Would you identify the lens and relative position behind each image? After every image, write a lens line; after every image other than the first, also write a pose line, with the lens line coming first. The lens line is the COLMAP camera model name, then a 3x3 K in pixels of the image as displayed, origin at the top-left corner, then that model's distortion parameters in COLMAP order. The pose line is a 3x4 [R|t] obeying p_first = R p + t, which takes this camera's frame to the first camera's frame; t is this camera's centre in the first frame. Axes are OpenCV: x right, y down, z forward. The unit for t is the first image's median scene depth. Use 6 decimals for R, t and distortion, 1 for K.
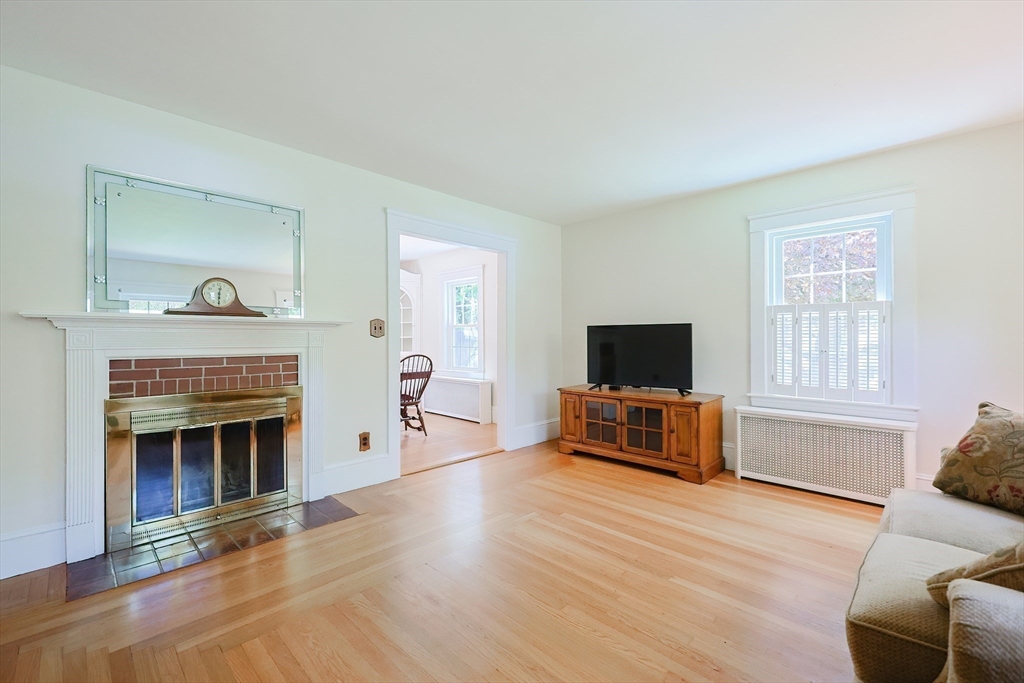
lens RADIAL K [[447.7, 0, 513.4], [0, 447.7, 339.6], [0, 0, 1]] dist [-0.003498, 0.000277]
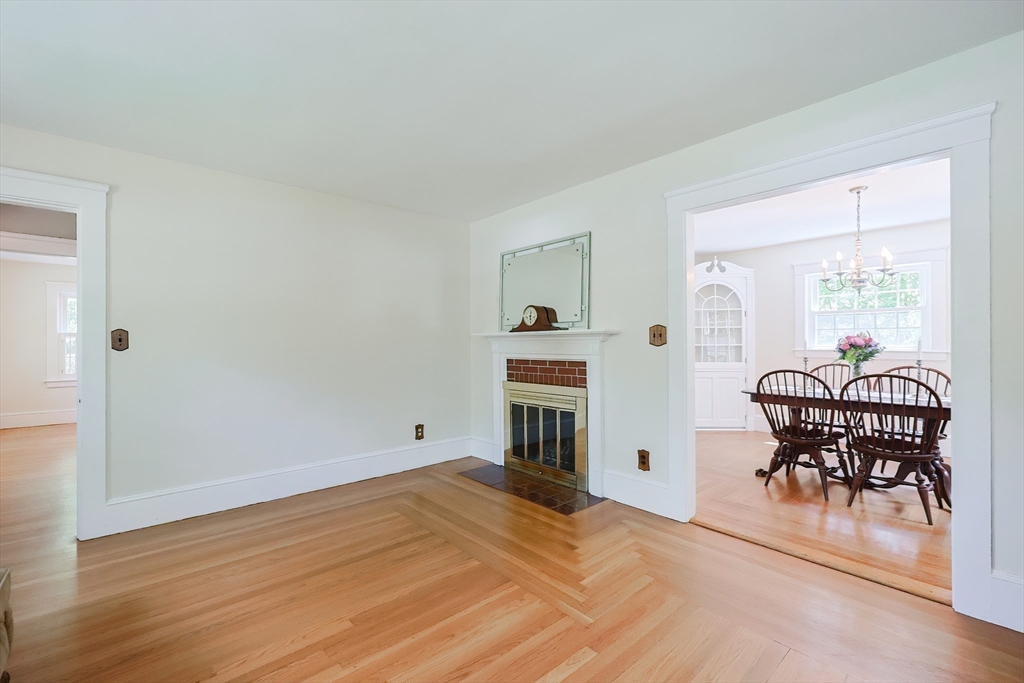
lens RADIAL K [[447.7, 0, 513.4], [0, 447.7, 339.6], [0, 0, 1]] dist [-0.003498, 0.000277]
pose [[-0.089771, -0.006649, -0.995940, 0.487133], [0.004393, 0.999965, -0.007072, -0.010220], [0.995953, -0.005010, -0.089739, 0.662760]]
